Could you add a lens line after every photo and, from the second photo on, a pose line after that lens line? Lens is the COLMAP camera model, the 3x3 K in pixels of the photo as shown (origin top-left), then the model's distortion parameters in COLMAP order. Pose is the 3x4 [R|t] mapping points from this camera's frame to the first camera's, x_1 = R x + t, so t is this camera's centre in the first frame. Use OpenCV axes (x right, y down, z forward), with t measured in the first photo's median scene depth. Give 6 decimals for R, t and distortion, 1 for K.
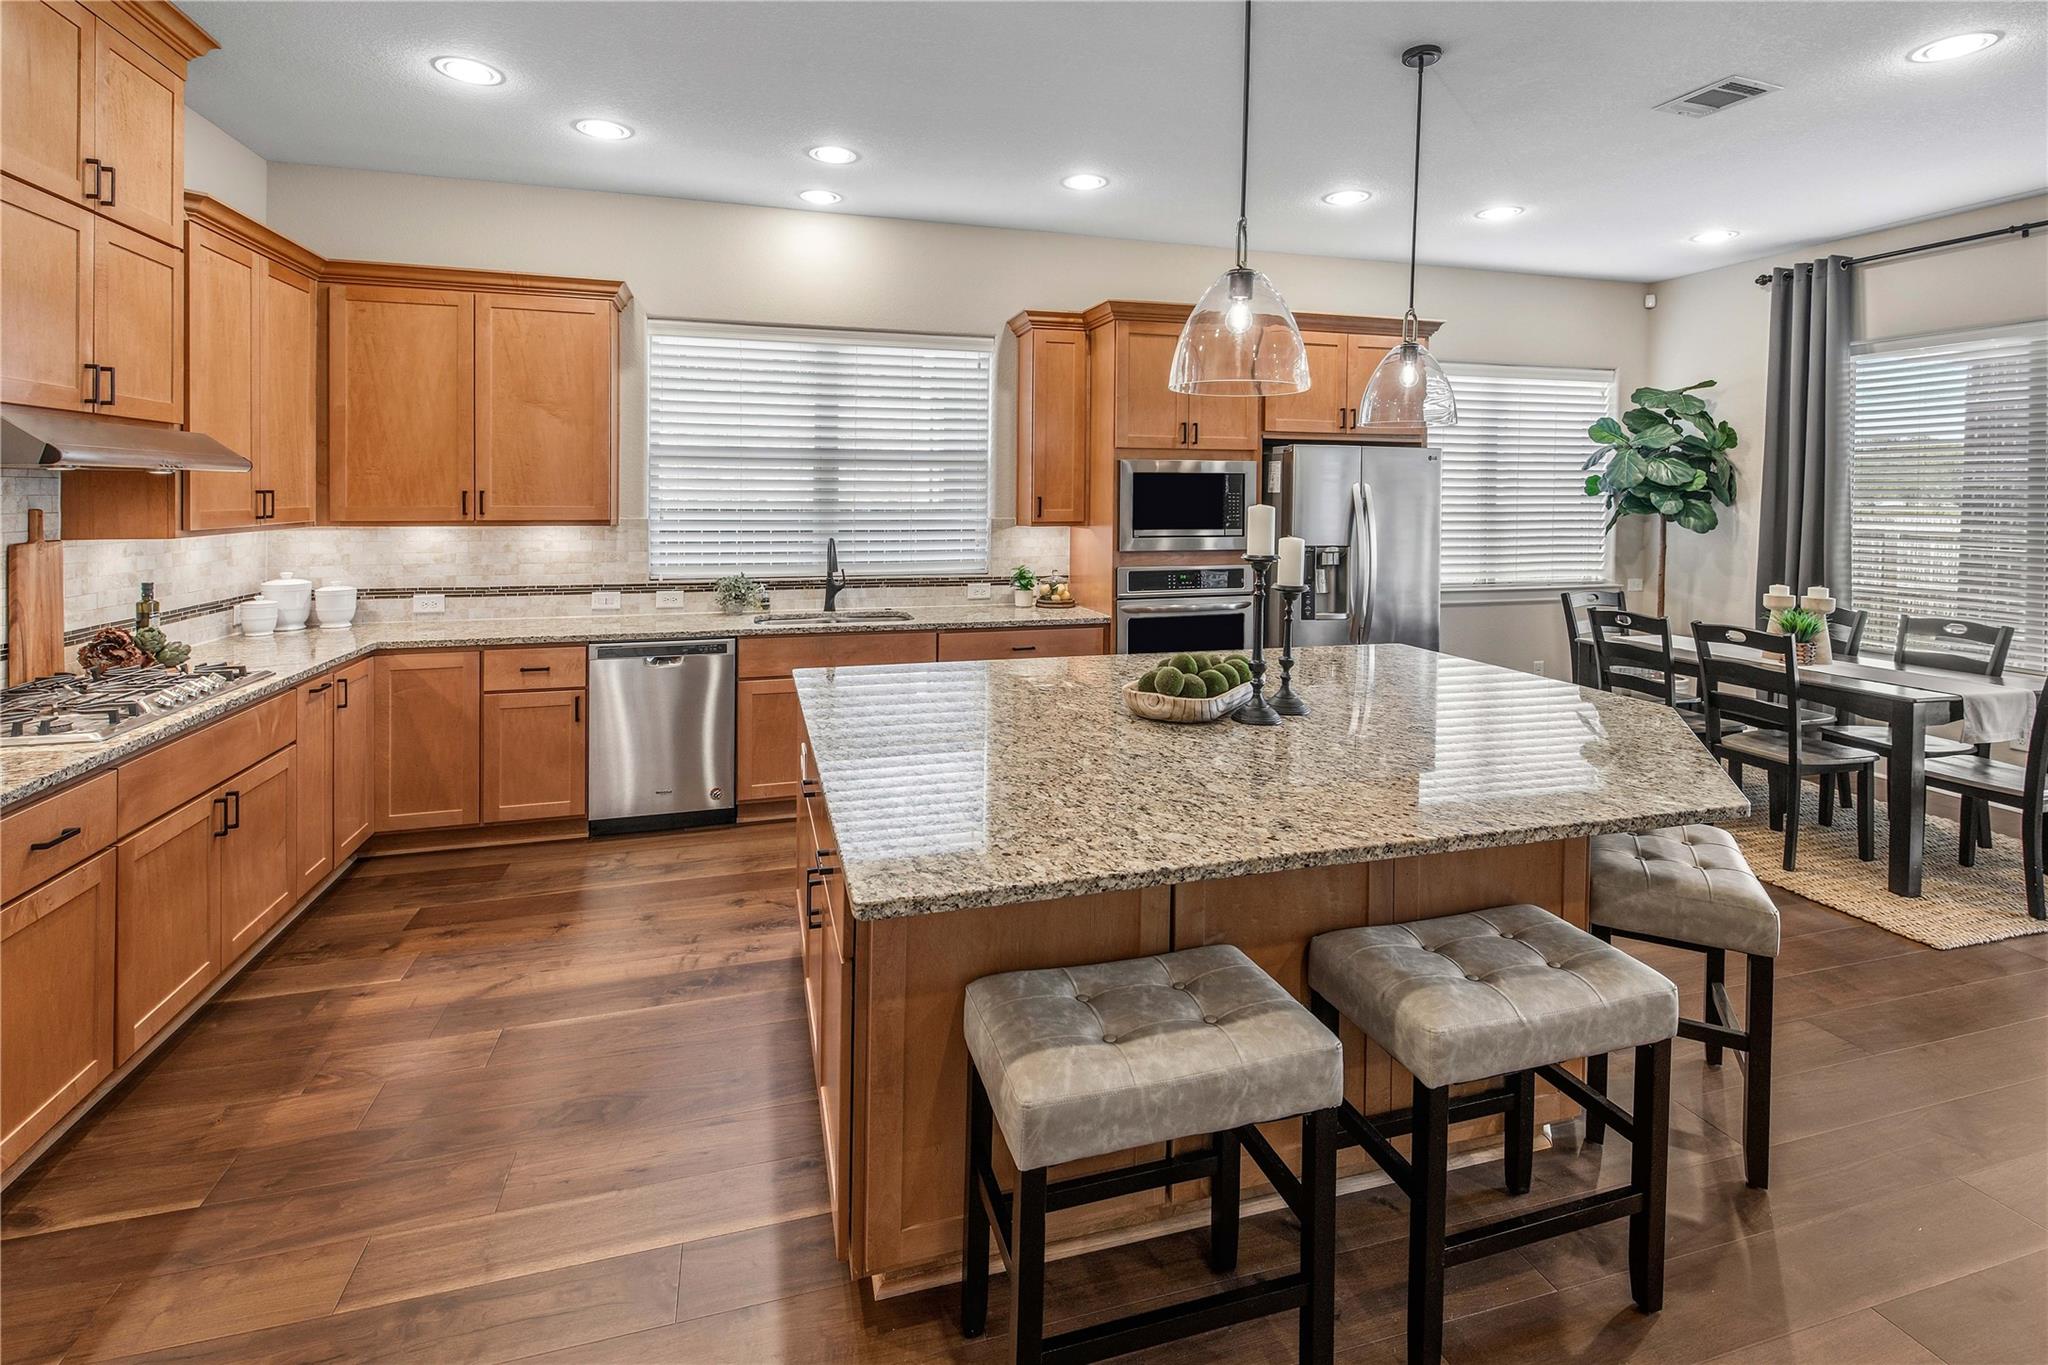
lens RADIAL K [[1006.4, 0, 1146.5], [0, 1006.4, 502.1], [0, 0, 1]] dist [0.007415, -0.000769]
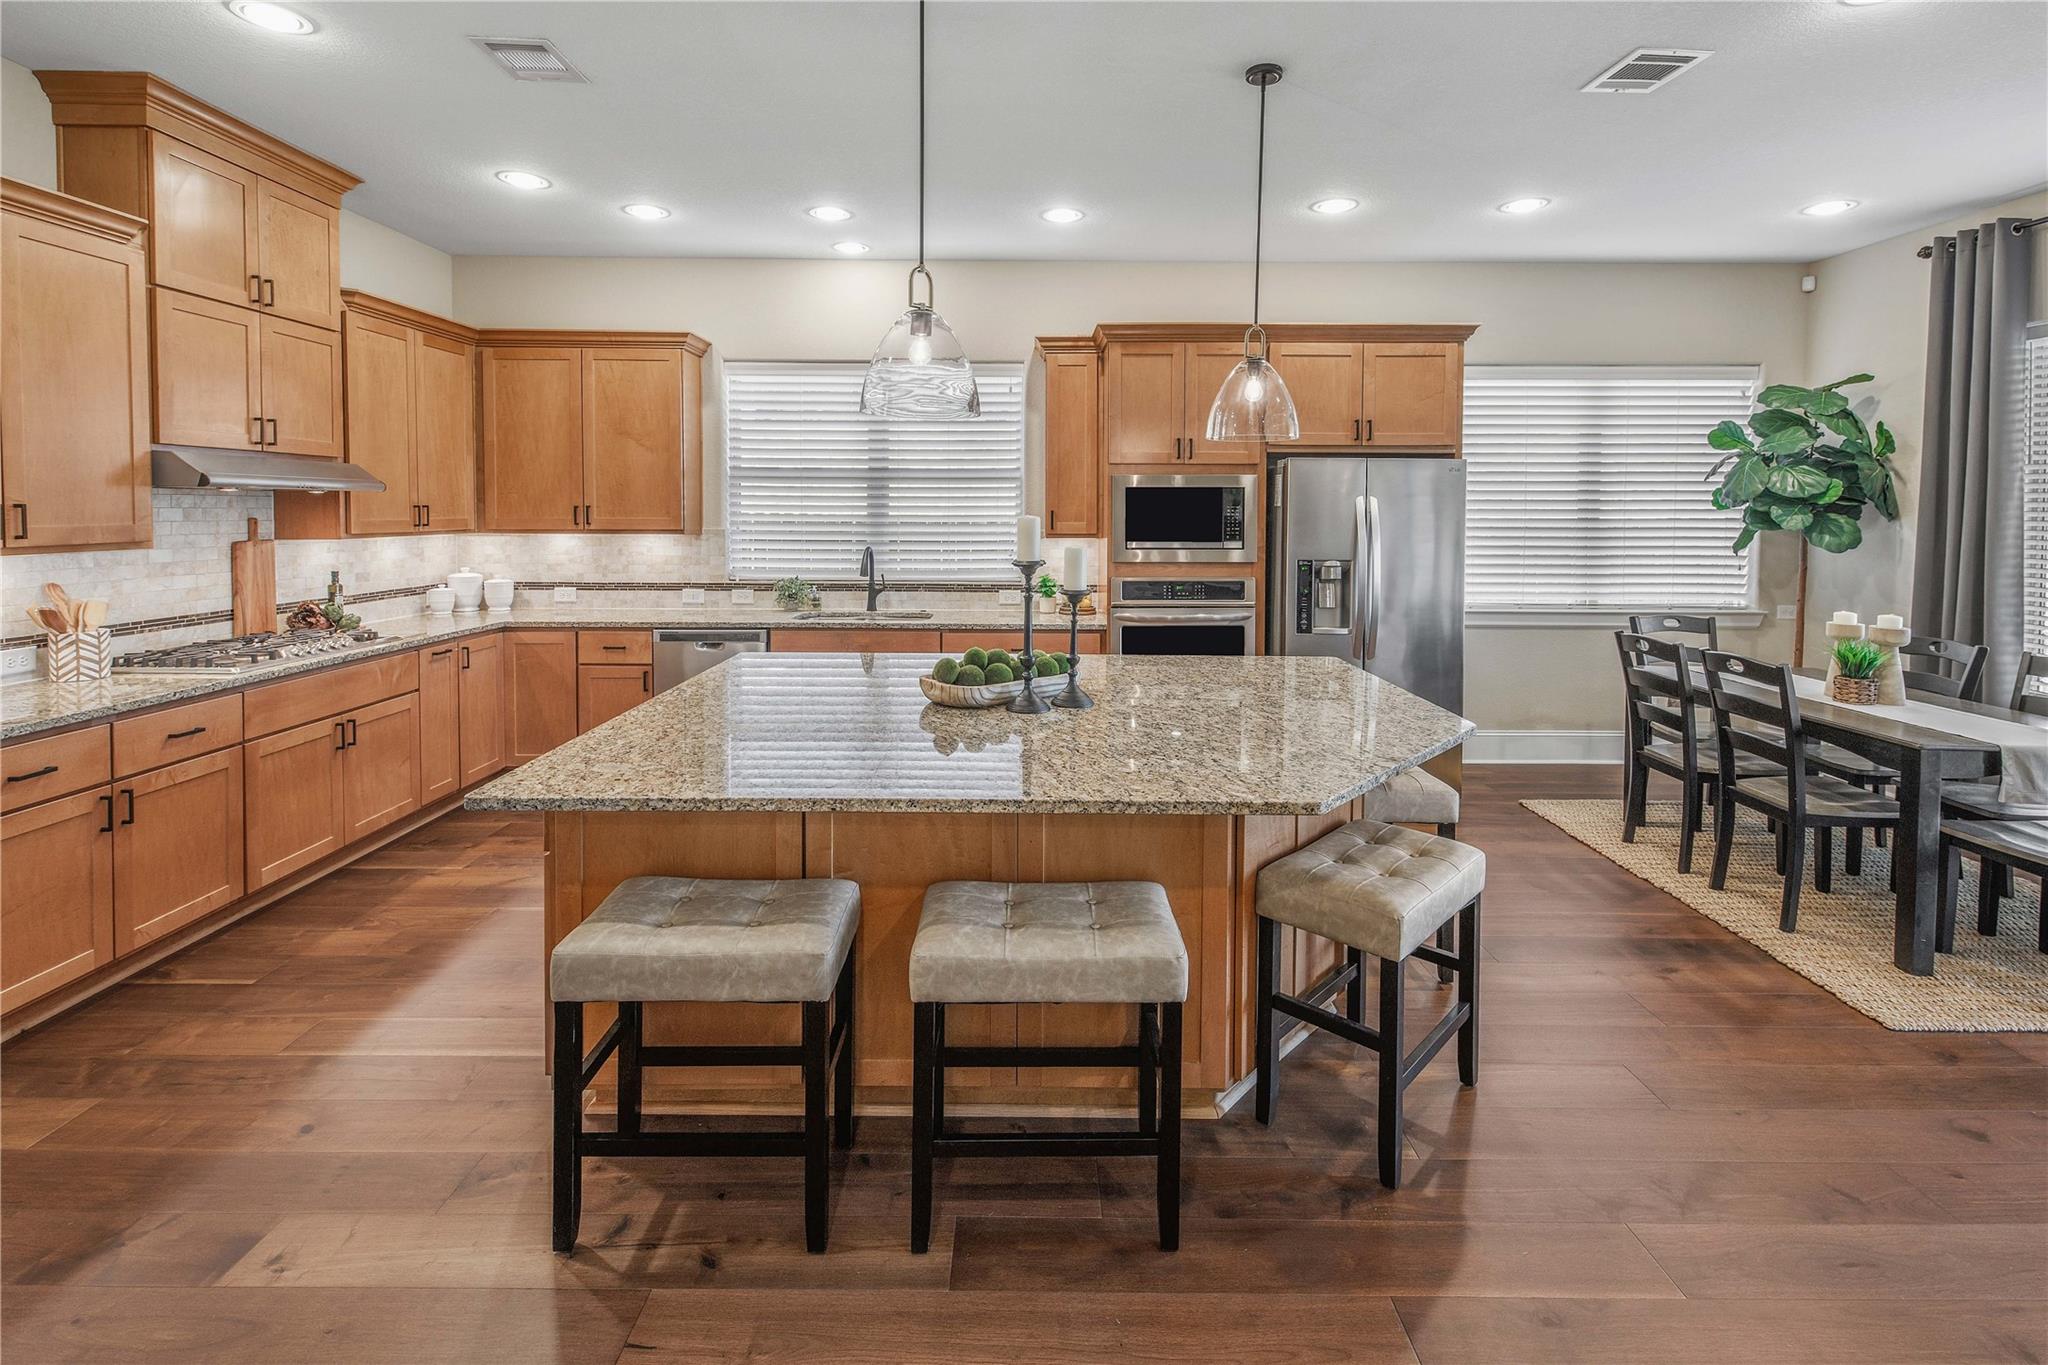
lens RADIAL K [[1019.6, 0, 1107.7], [0, 1019.6, 536.5], [0, 0, 1]] dist [0.006387, 0.000470]
pose [[0.956218, 0.006673, -0.292578, 0.313272], [-0.001486, 0.999838, 0.017950, 0.003338], [0.292650, -0.016729, 0.956073, -0.028258]]
